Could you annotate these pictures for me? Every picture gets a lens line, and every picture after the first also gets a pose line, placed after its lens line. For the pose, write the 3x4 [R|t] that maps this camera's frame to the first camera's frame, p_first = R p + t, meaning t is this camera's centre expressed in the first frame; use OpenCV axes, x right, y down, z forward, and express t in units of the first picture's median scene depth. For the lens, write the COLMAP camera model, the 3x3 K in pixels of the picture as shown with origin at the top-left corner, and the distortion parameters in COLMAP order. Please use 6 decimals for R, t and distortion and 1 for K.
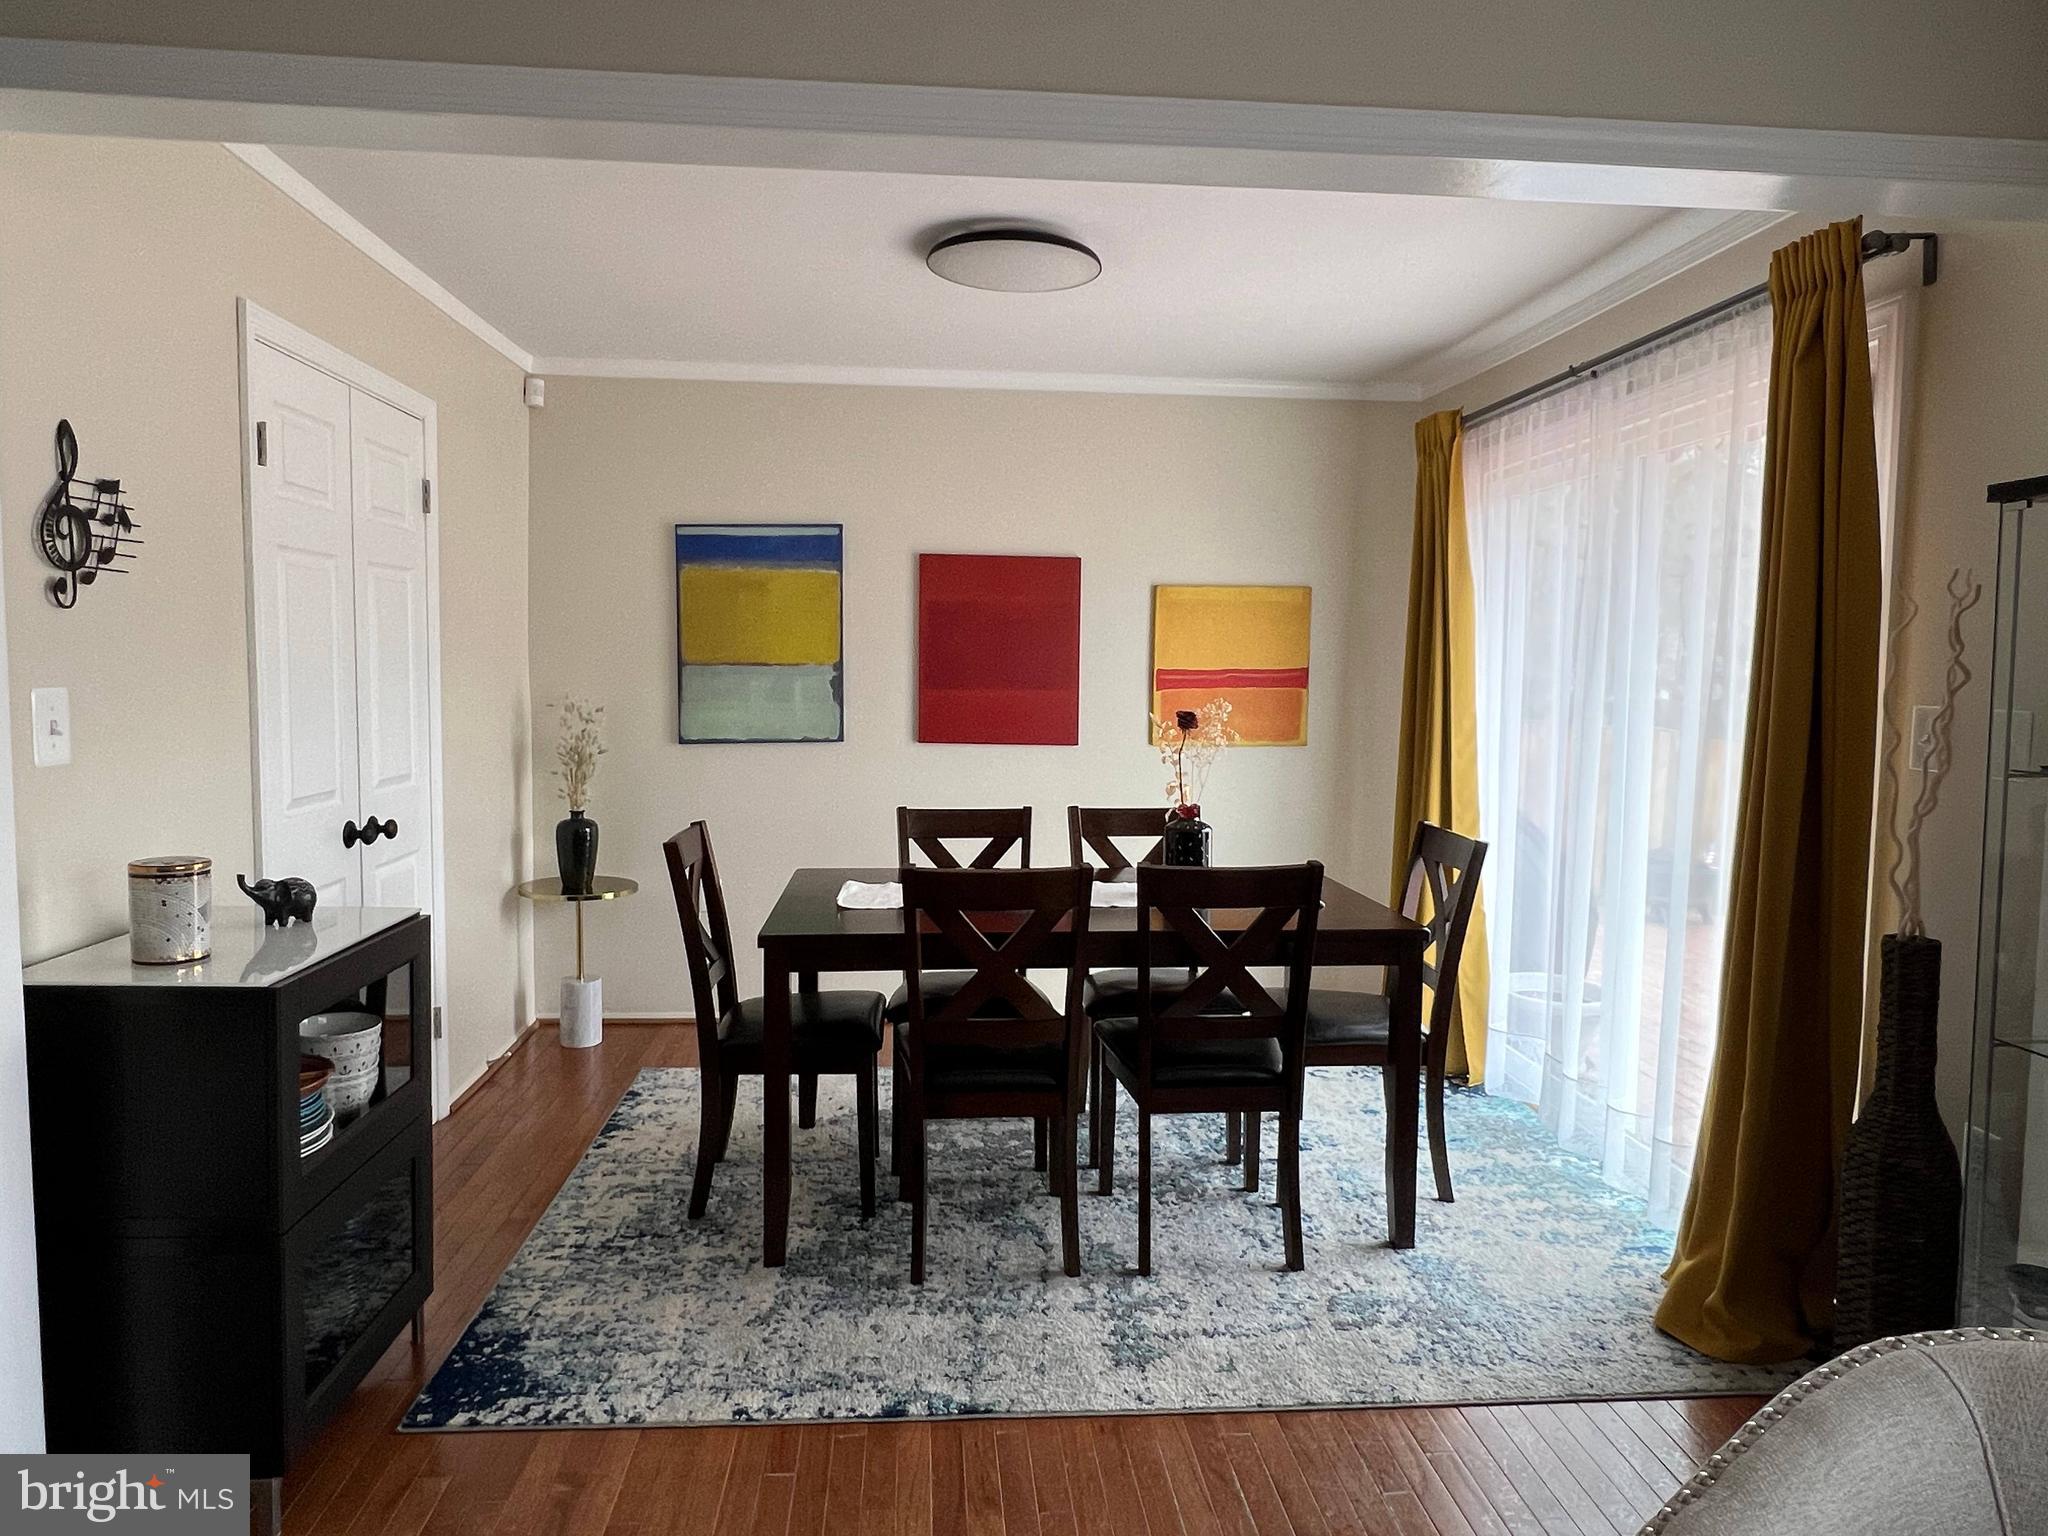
lens RADIAL K [[1264.5, 0, 1031.9], [0, 1264.5, 756.4], [0, 0, 1]] dist [-0.002036, -0.000153]
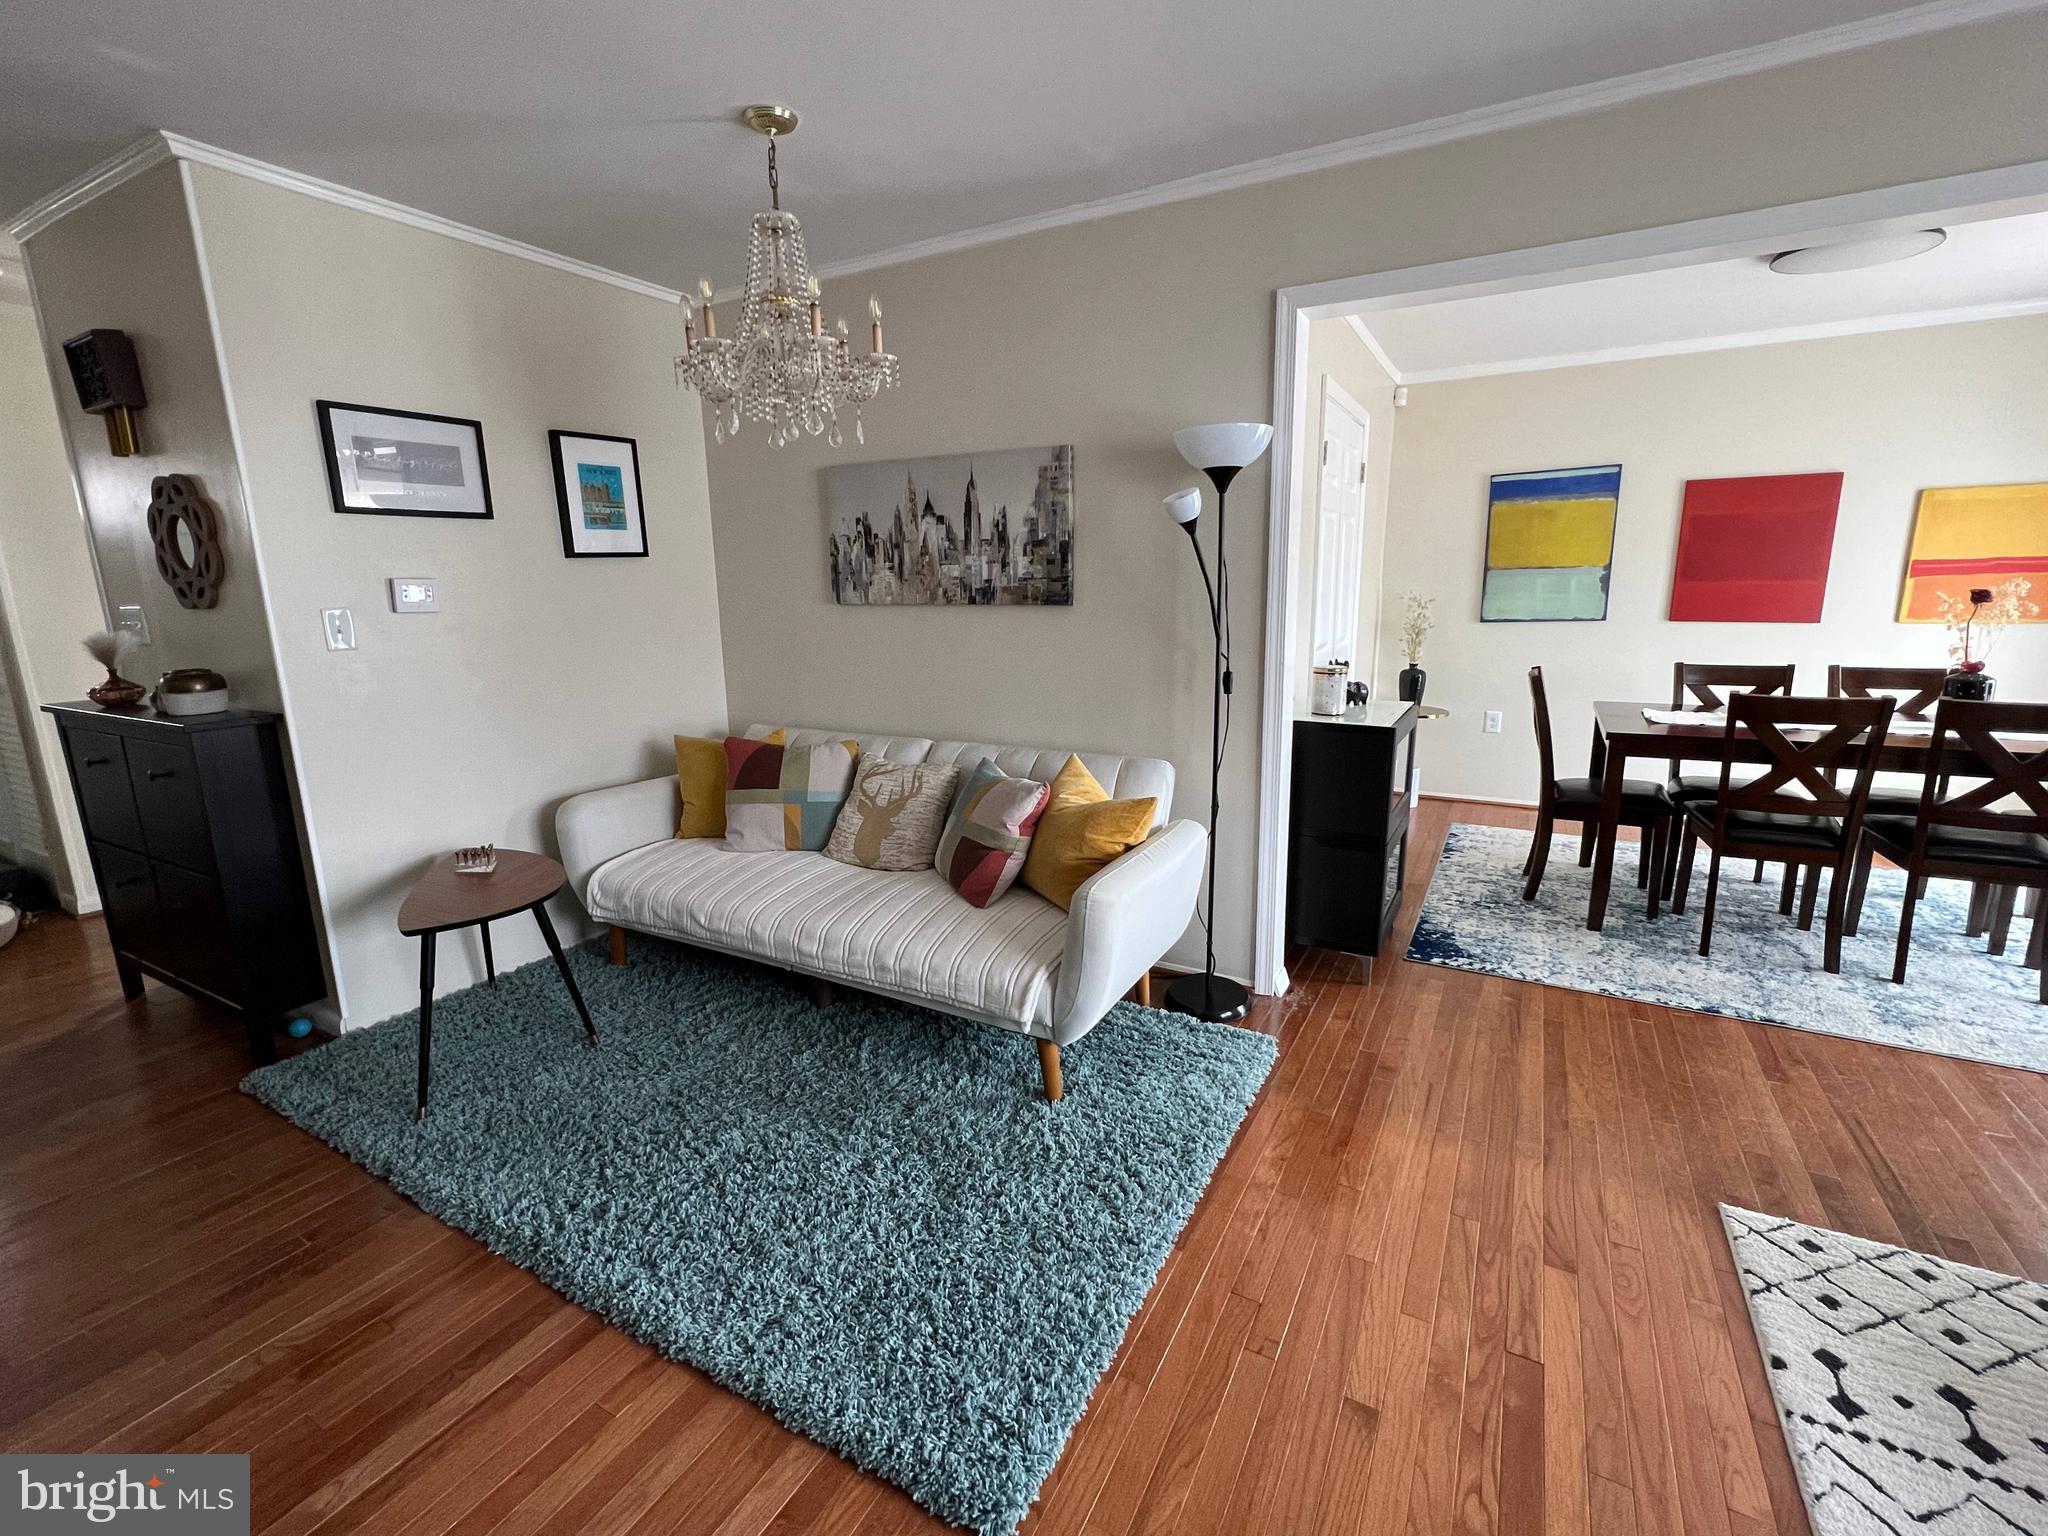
lens RADIAL K [[908.8, 0, 1015.4], [0, 908.8, 769.9], [0, 0, 1]] dist [0.002034, 0.000537]
pose [[0.828462, 0.086862, -0.553268, -0.179744], [-0.012146, 0.990453, 0.137311, 0.034381], [0.559914, -0.107037, 0.821608, -0.372497]]
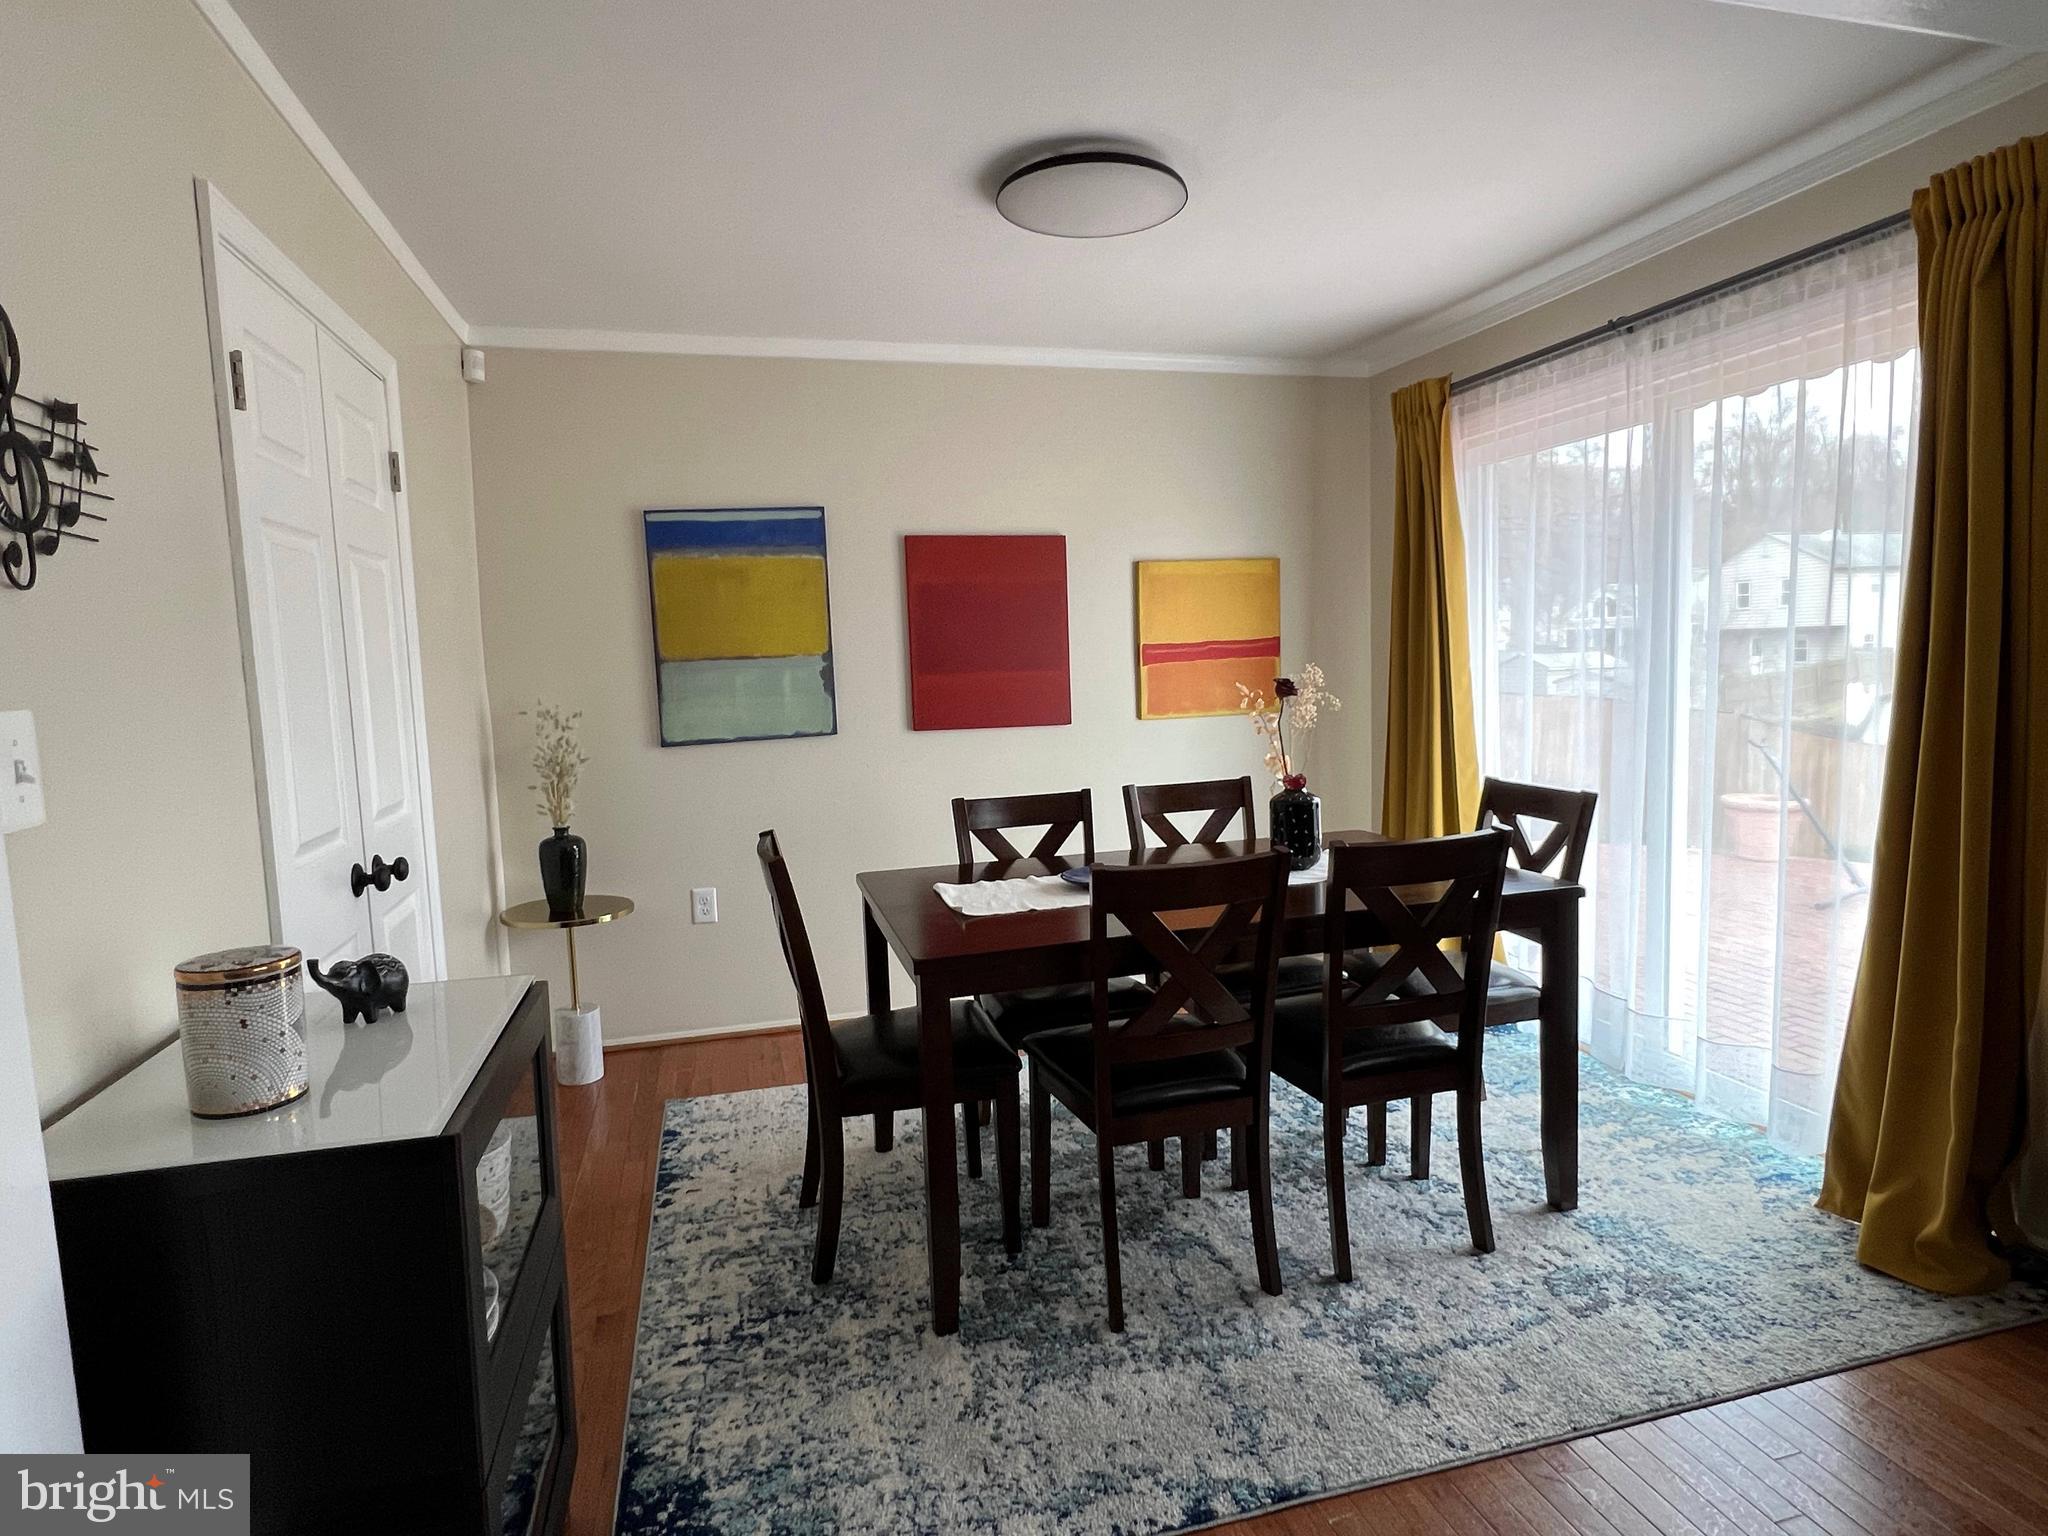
lens RADIAL K [[1094.8, 0, 1015.8], [0, 1094.8, 760.4], [0, 0, 1]] dist [-0.003856, 0.000914]
pose [[0.981839, -0.064122, 0.178549, -0.251641], [0.060370, 0.997828, 0.026373, -0.008499], [-0.179852, -0.015115, 0.983578, 0.238902]]
